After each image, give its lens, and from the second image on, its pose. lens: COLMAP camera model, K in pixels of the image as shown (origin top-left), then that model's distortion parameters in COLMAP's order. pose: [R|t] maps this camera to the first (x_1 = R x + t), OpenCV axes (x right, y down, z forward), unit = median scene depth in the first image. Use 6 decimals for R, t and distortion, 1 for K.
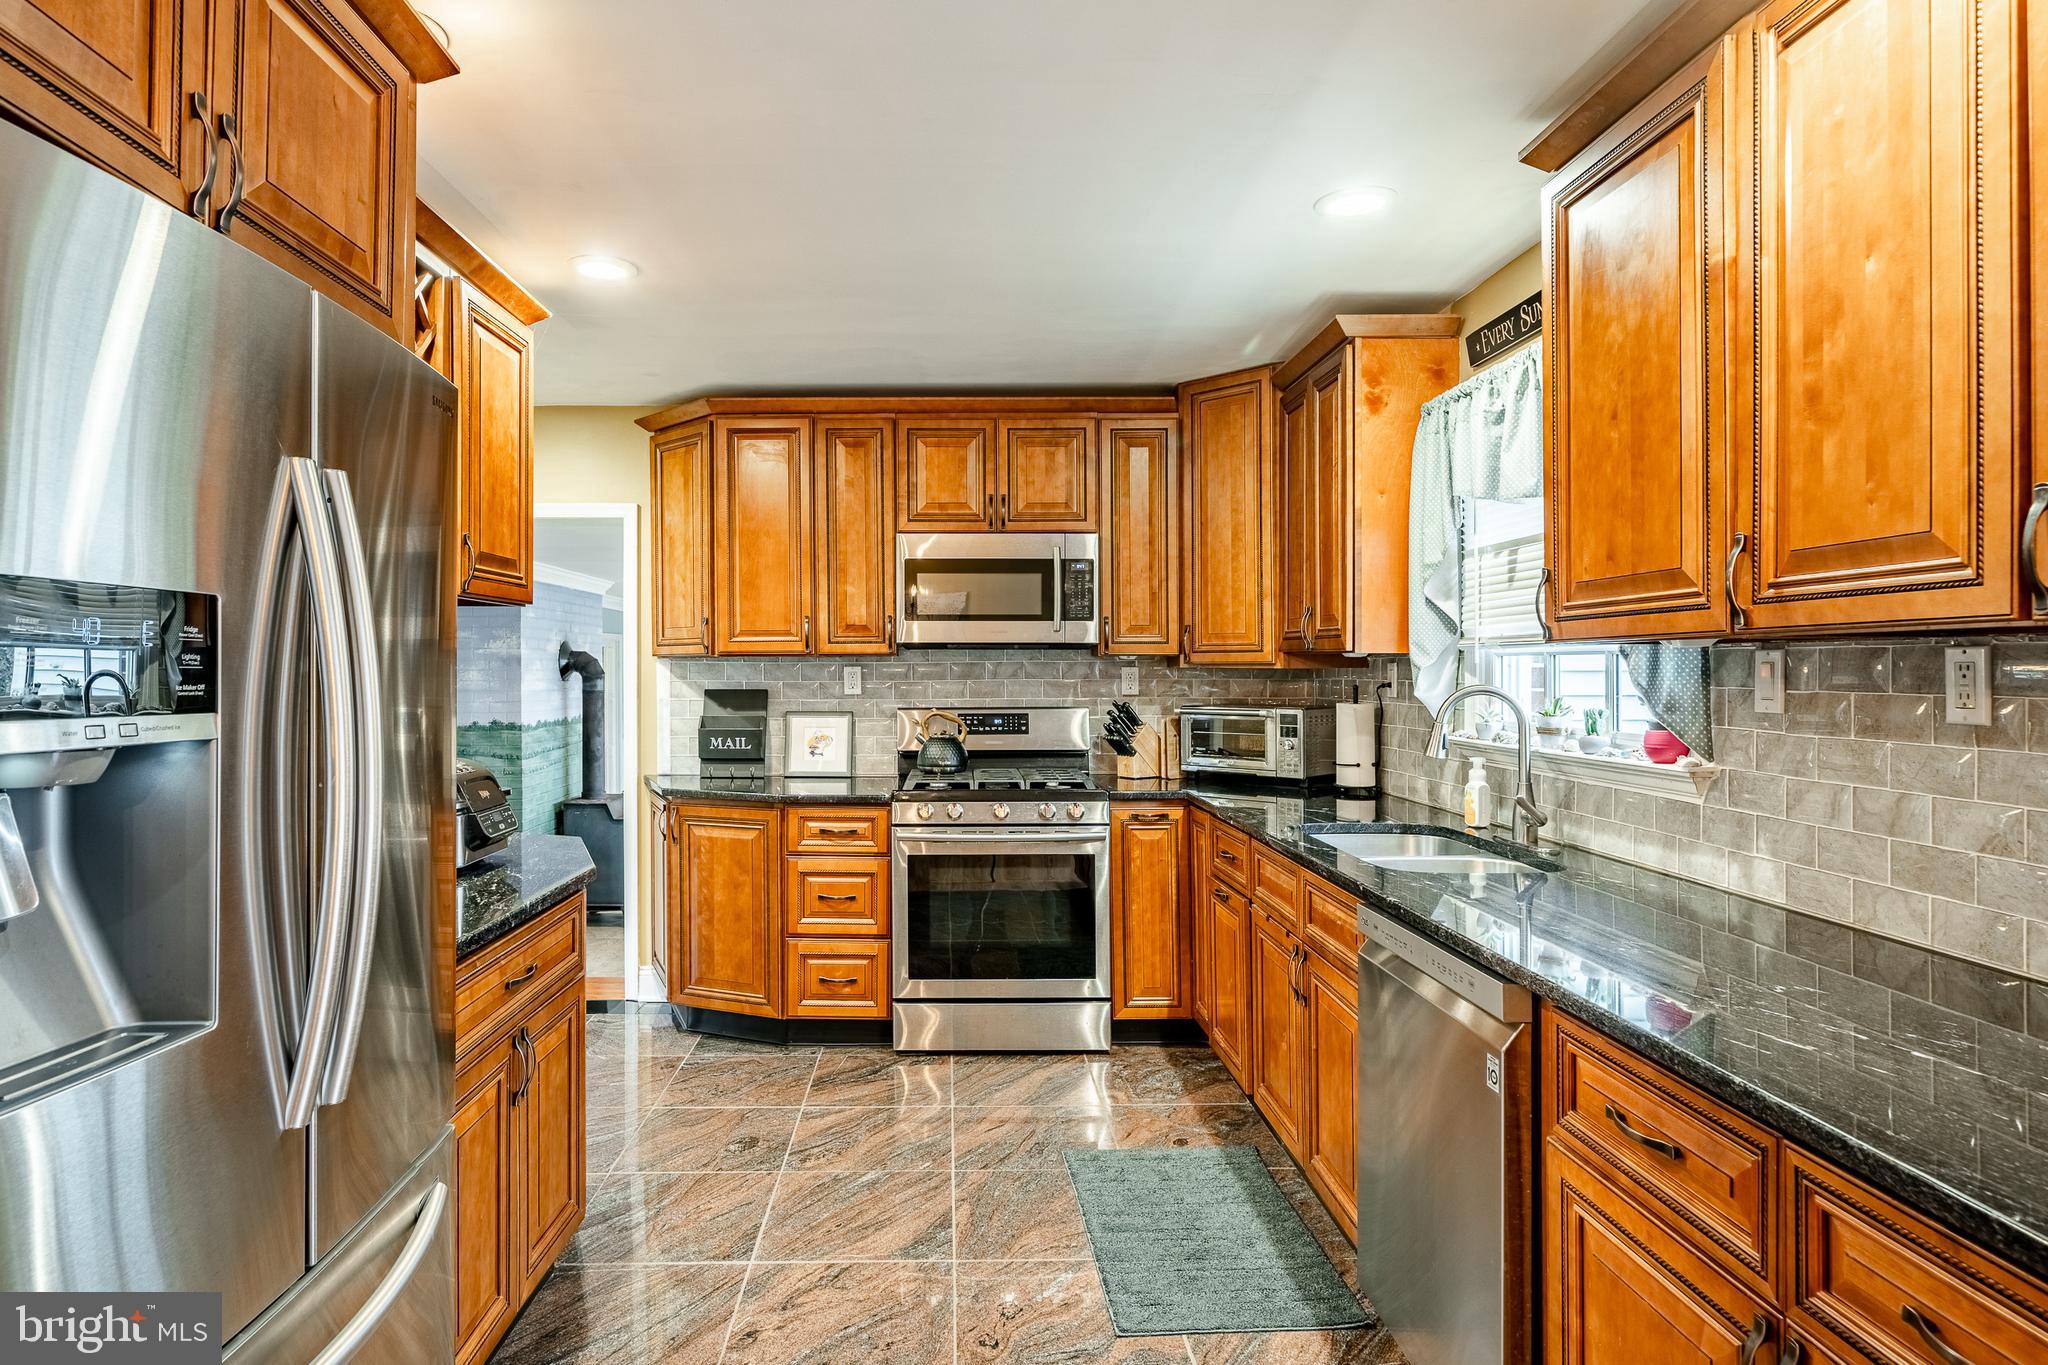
lens RADIAL K [[1131.4, 0, 1019.2], [0, 1131.4, 670.7], [0, 0, 1]] dist [-0.006439, 0.001573]
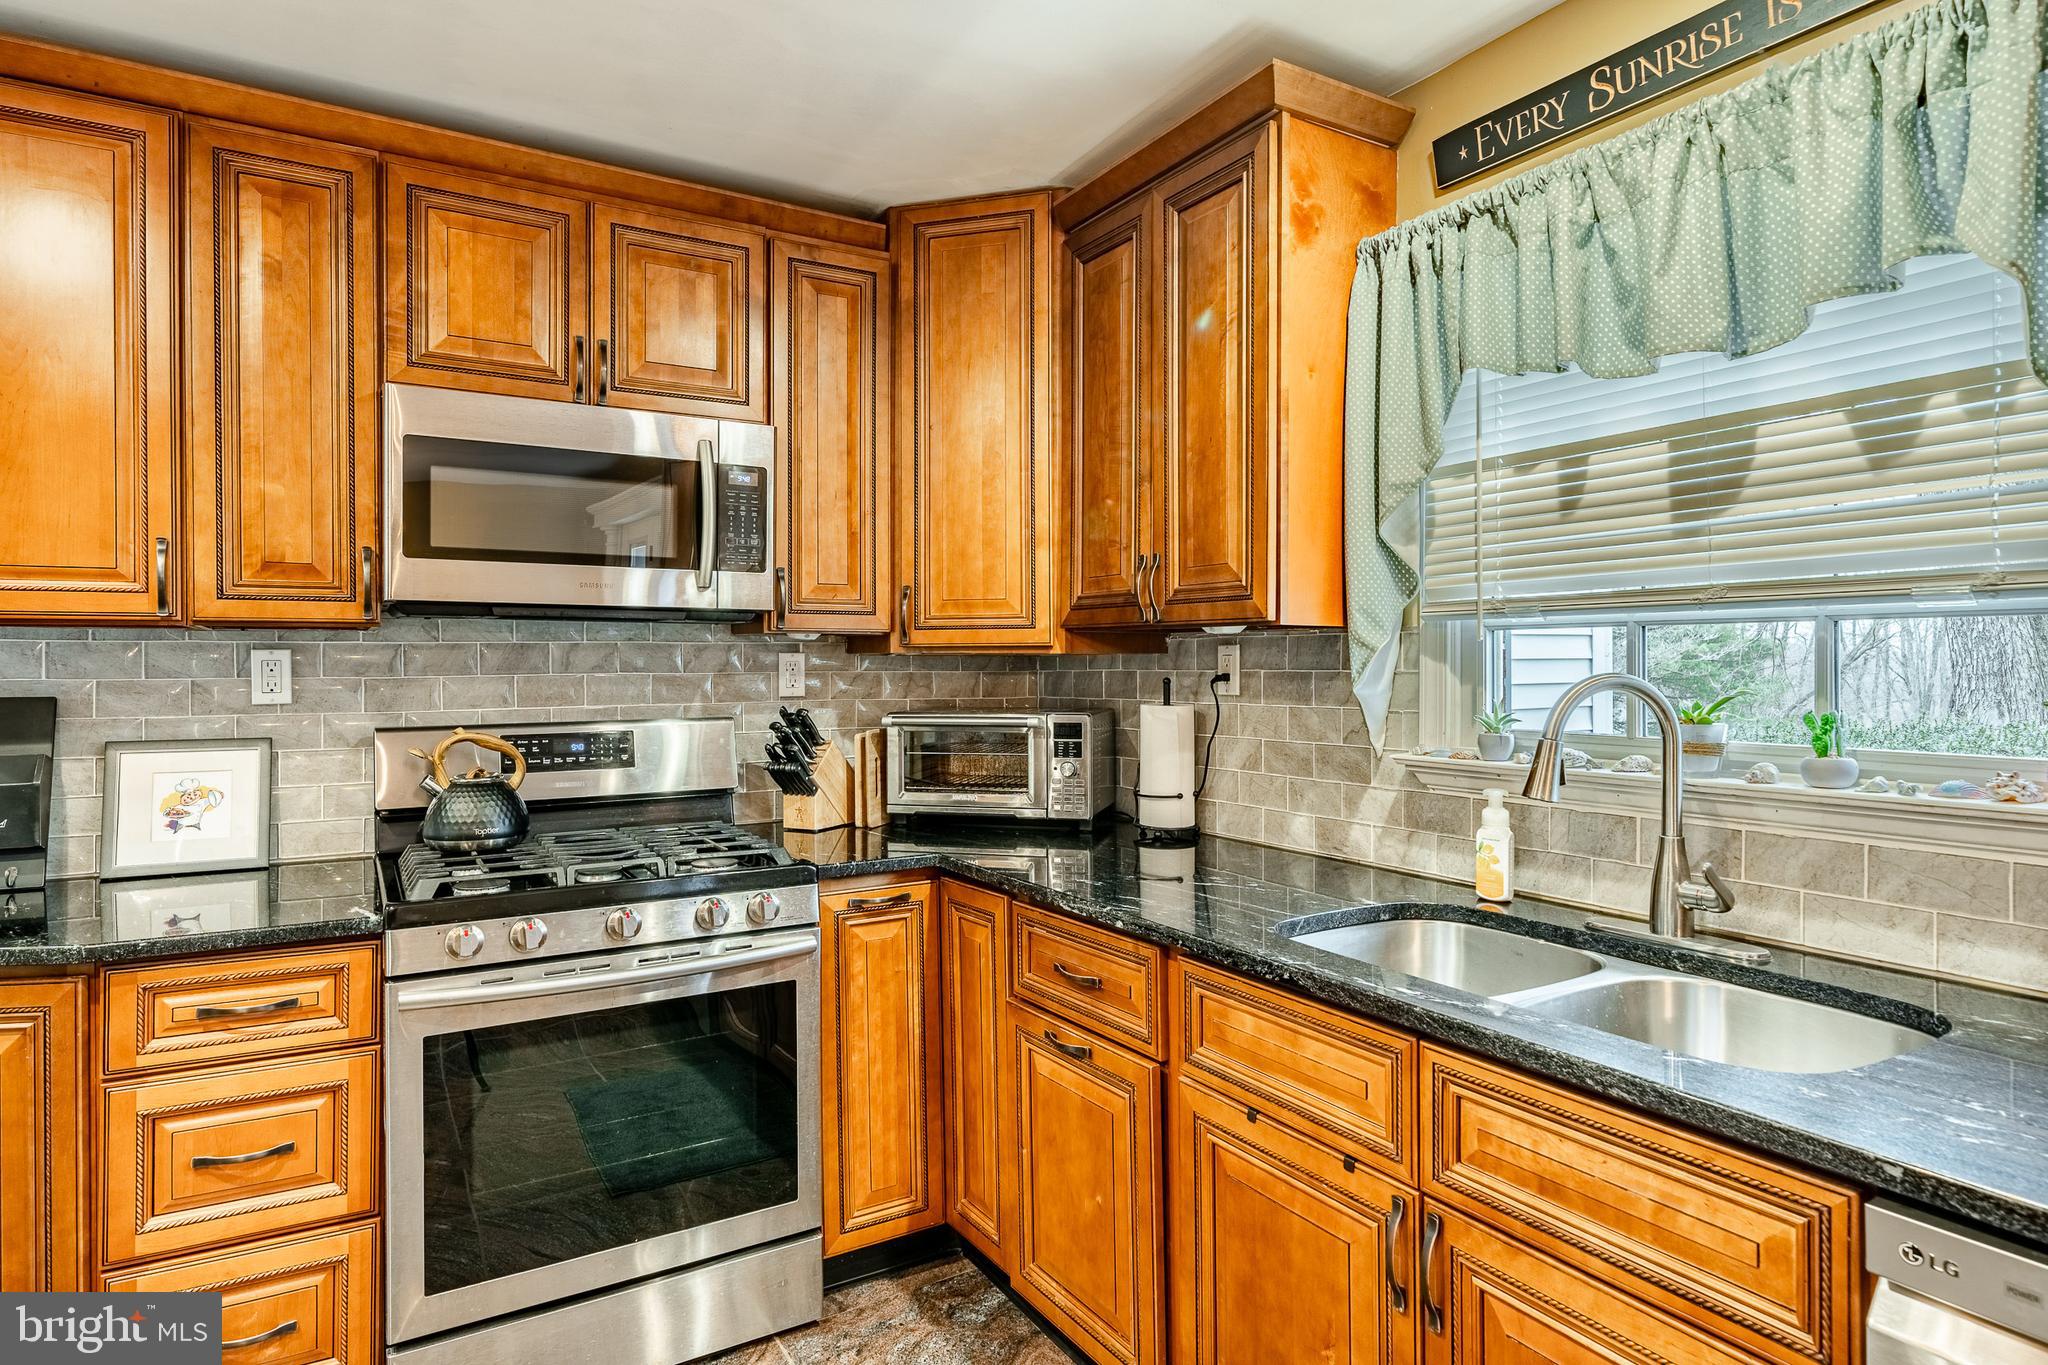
lens RADIAL K [[1131.4, 0, 1049.0], [0, 1131.4, 657.6], [0, 0, 1]] dist [-0.006439, 0.001573]
pose [[0.883729, 0.001215, 0.467998, -0.081540], [0.003094, 0.999960, -0.008439, 0.005781], [-0.467989, 0.008906, 0.883689, 0.416192]]
